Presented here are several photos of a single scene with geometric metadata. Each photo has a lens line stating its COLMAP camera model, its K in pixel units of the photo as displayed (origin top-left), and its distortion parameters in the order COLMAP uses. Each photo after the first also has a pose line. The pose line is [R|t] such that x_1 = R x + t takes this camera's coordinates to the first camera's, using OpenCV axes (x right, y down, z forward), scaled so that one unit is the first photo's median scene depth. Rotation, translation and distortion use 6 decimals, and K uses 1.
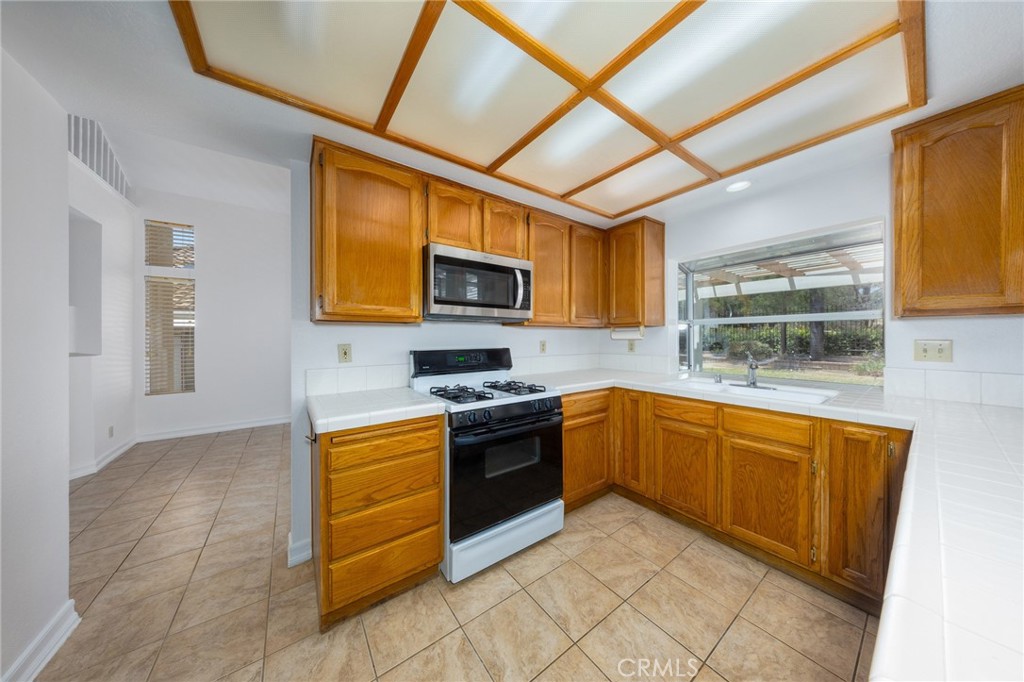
lens RADIAL K [[315.5, 0, 508.1], [0, 315.5, 336.3], [0, 0, 1]] dist [0.006390, 0.000547]
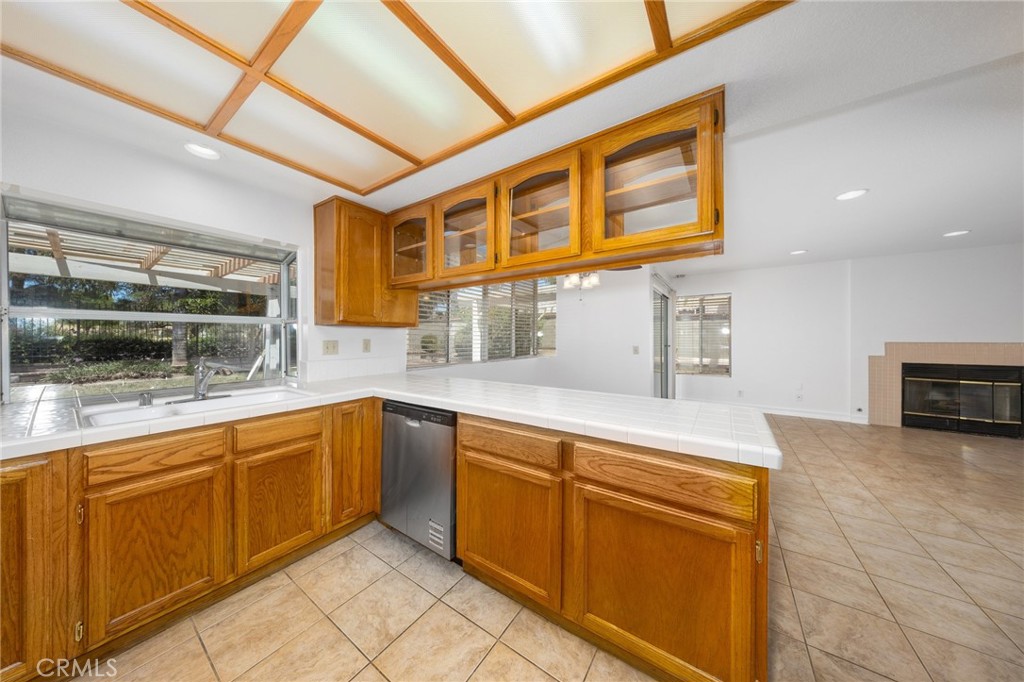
lens RADIAL K [[315.5, 0, 495.2], [0, 315.5, 338.9], [0, 0, 1]] dist [0.006390, 0.000547]
pose [[-0.314689, 0.000343, 0.949195, -0.318871], [0.000946, 1.000000, -0.000048, 0.002516], [-0.949194, 0.000882, -0.314690, 0.652033]]
